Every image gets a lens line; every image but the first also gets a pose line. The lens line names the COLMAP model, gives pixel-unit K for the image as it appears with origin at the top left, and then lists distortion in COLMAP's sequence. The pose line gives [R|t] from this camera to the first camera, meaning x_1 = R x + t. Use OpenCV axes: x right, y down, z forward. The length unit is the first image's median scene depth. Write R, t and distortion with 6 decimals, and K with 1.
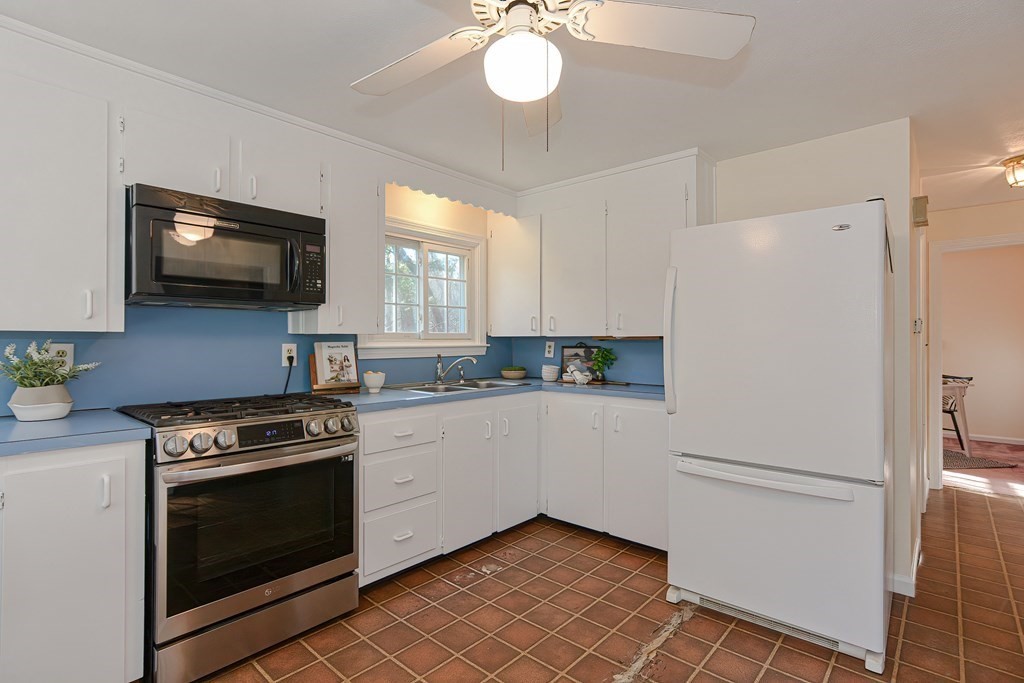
lens RADIAL K [[501.5, 0, 511.3], [0, 501.5, 337.2], [0, 0, 1]] dist [-0.002792, -0.000141]
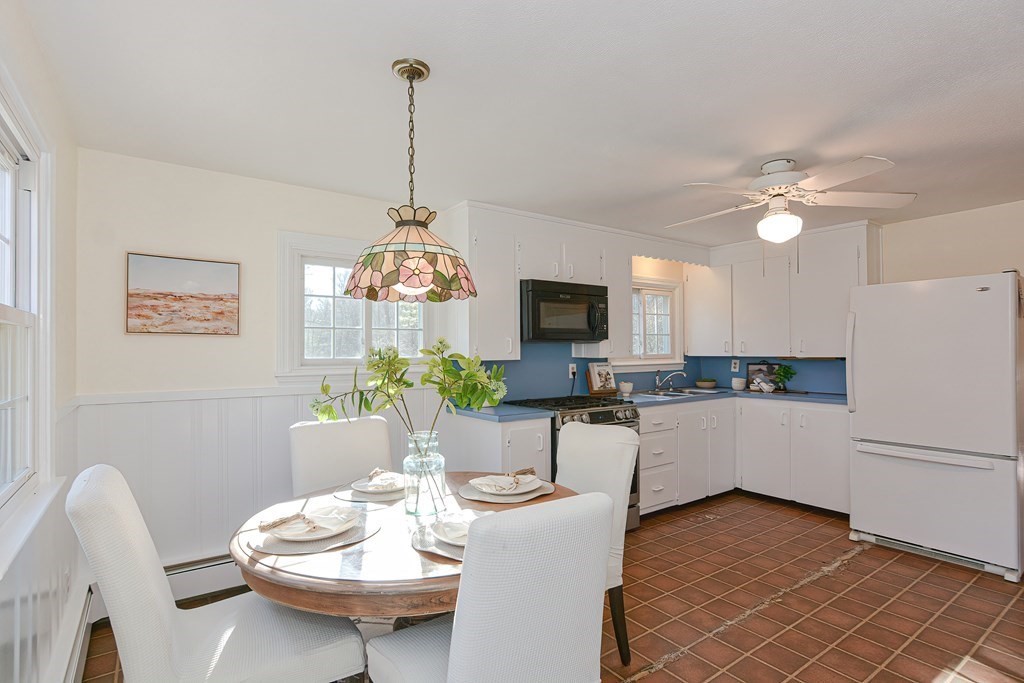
lens RADIAL K [[507.1, 0, 512.7], [0, 507.1, 347.1], [0, 0, 1]] dist [-0.000417, 0.001754]
pose [[0.976072, -0.008389, -0.217287, -0.274373], [0.008508, 0.999964, -0.000390, -0.038550], [0.217282, -0.001468, 0.976108, -0.558972]]
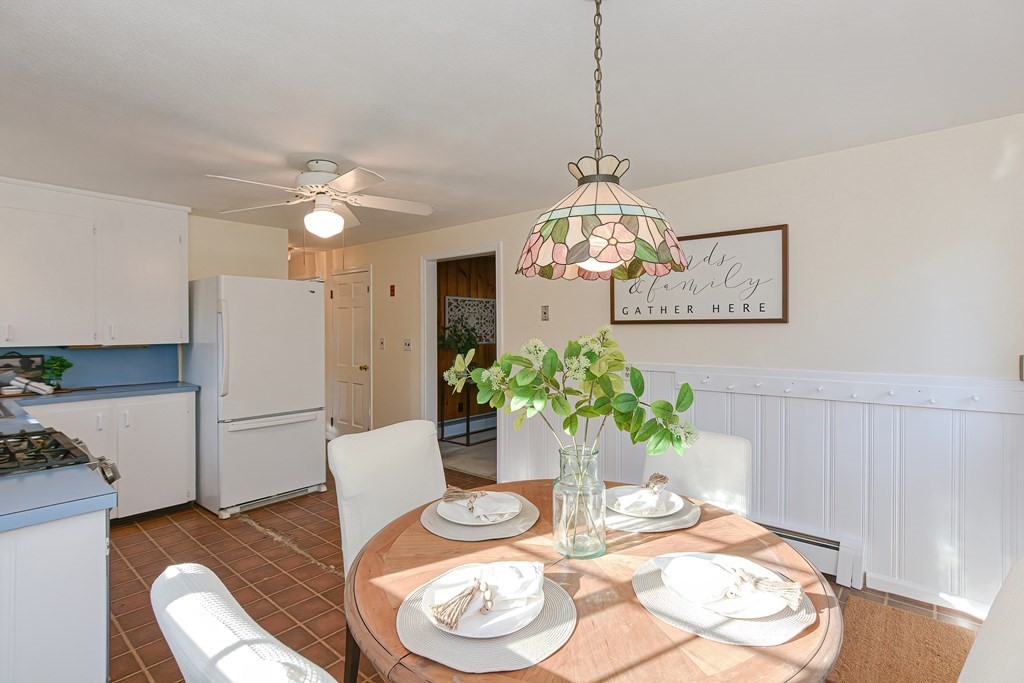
lens RADIAL K [[499.7, 0, 508.5], [0, 499.7, 335.5], [0, 0, 1]] dist [-0.003091, 0.000114]
pose [[-0.014884, -0.012403, 0.999812, -1.022074], [-0.008349, 0.999890, 0.012280, -0.050380], [-0.999854, -0.008164, -0.014986, 0.131699]]
